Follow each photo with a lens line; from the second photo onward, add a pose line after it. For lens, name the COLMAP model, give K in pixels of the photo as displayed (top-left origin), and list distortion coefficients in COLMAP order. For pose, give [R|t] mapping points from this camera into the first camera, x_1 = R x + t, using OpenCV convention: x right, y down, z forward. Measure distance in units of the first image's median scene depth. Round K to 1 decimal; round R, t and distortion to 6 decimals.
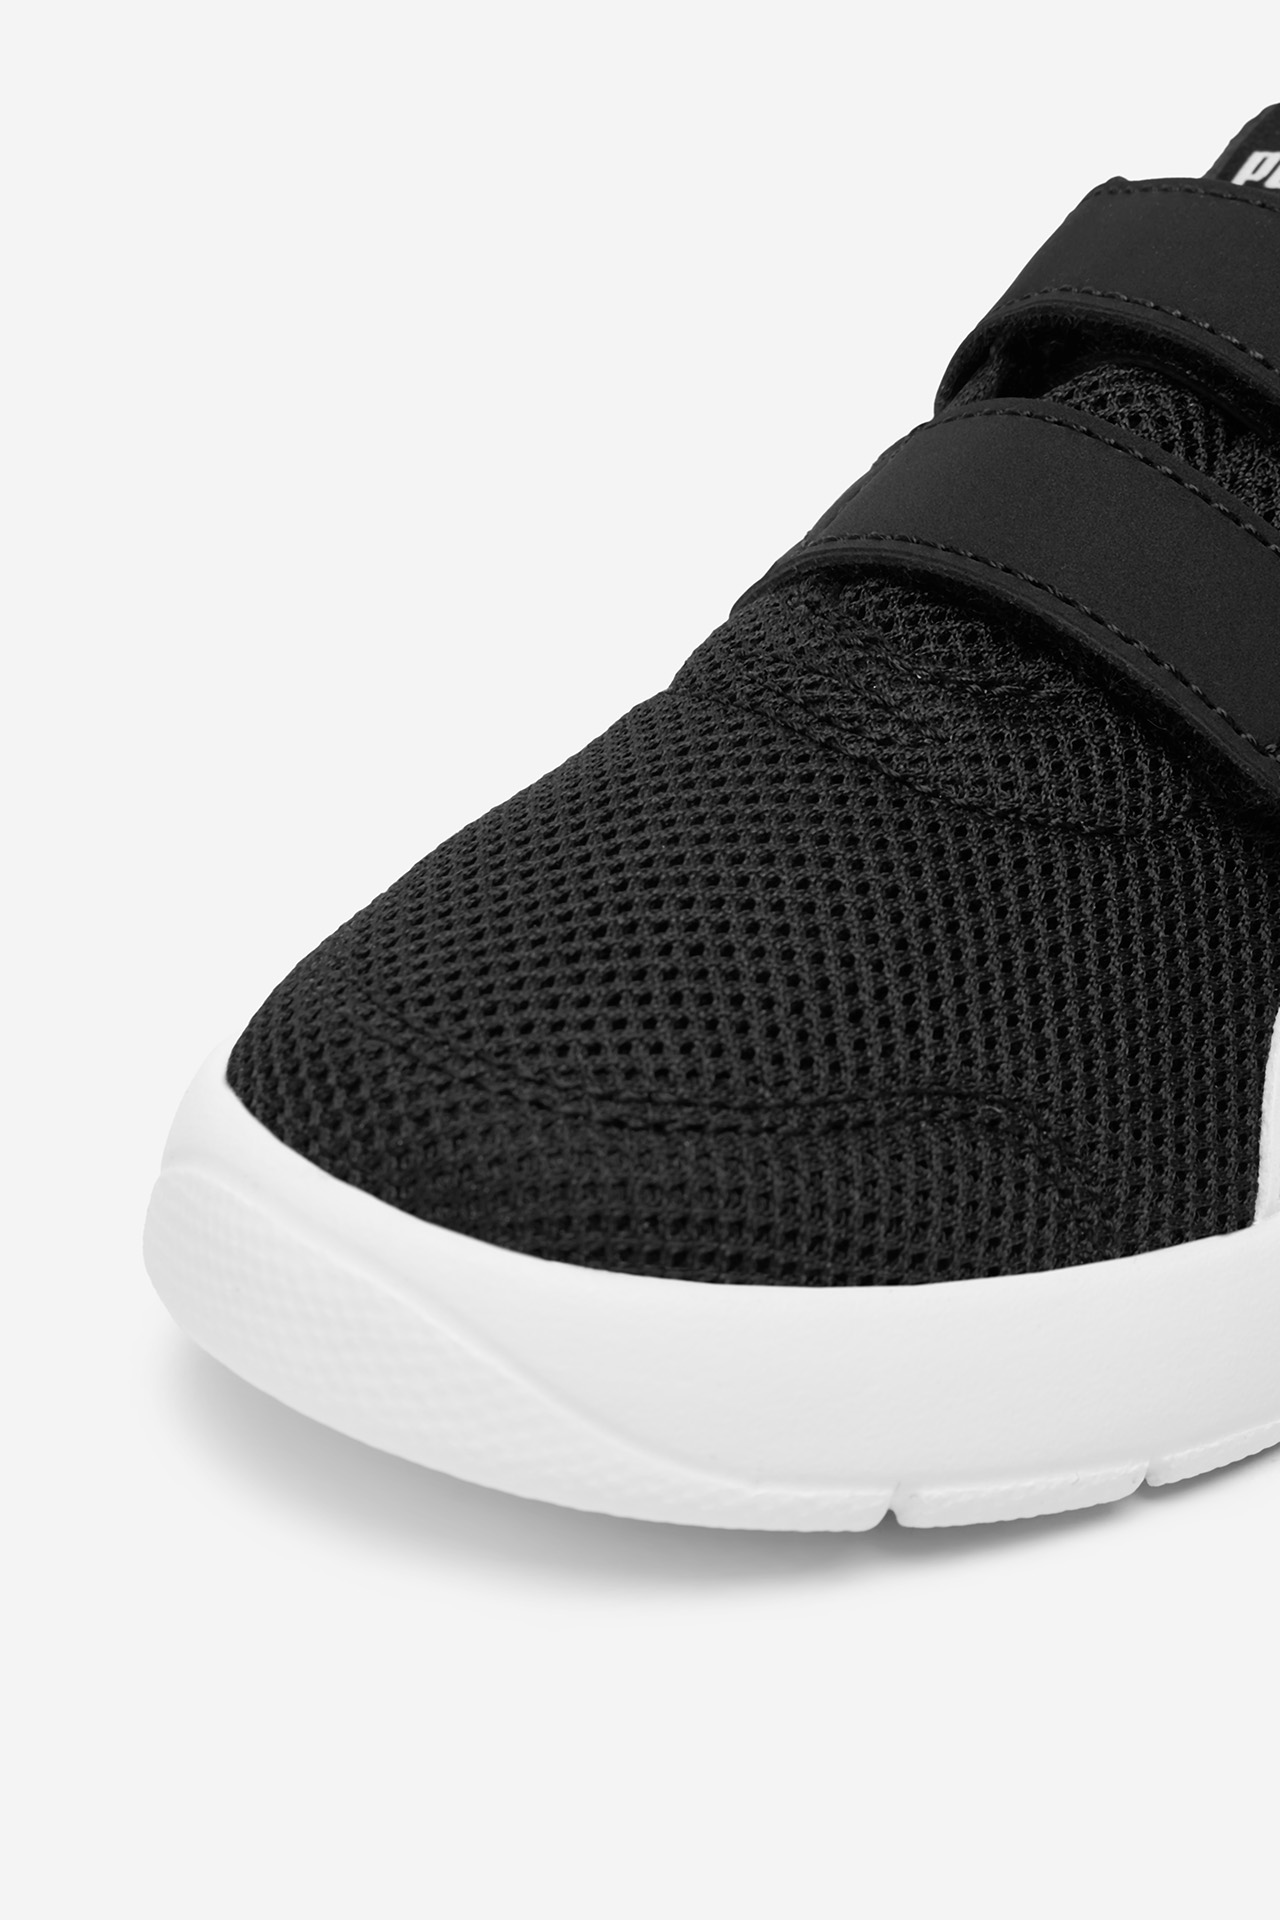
lens RADIAL K [[3960.7, 0, 640.0], [0, 3960.7, 960.0], [0, 0, 1]] dist [0.013511, 0.241771]
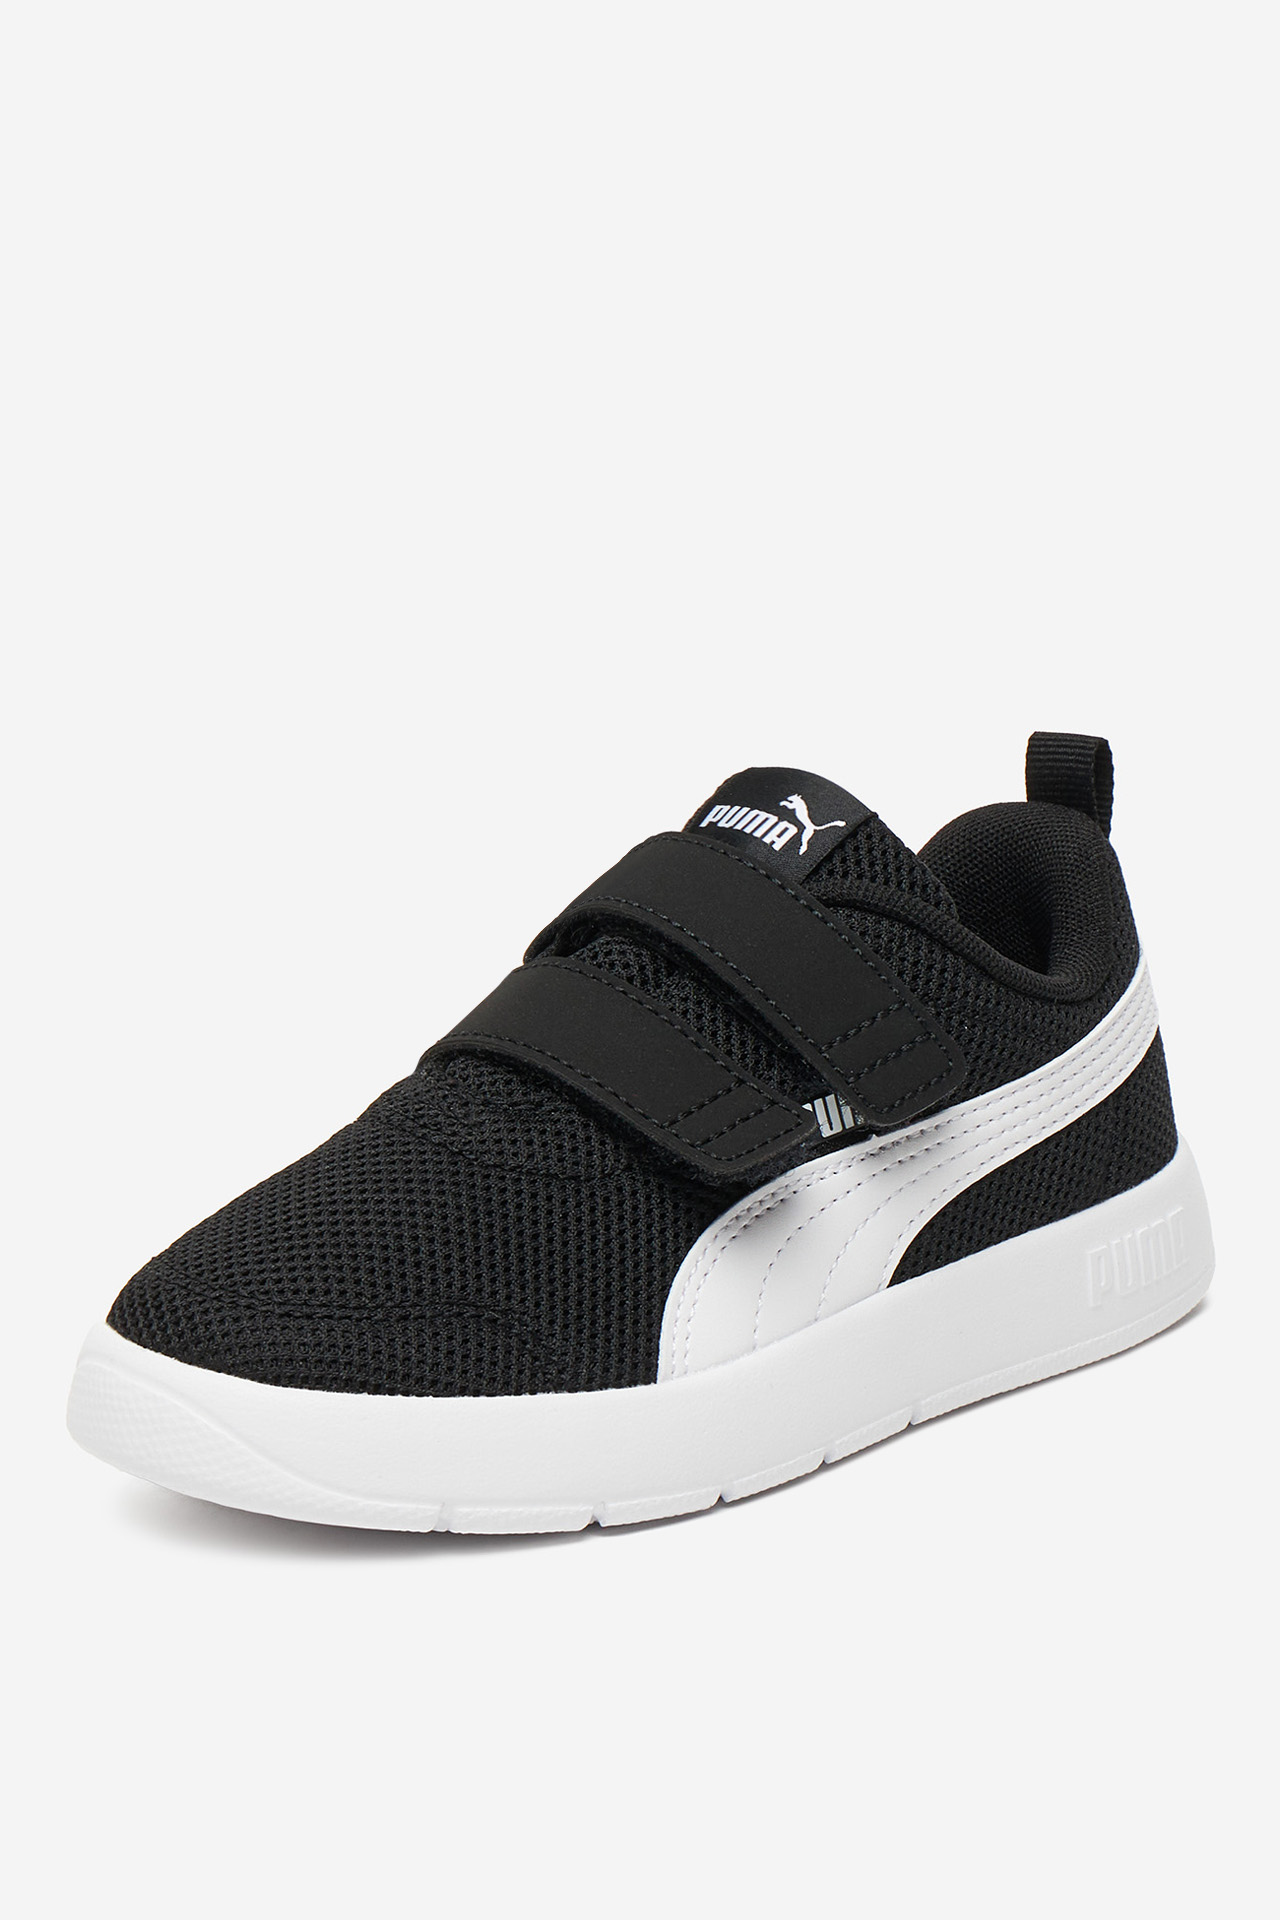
lens RADIAL K [[5885.6, 0, 640.0], [0, 5885.6, 960.0], [0, 0, 1]] dist [-0.758876, 0.047676]
pose [[0.994908, -0.040998, -0.092068, 0.421613], [0.023002, 0.981780, -0.188624, 0.400391], [0.098124, 0.185546, 0.977724, -1.759464]]
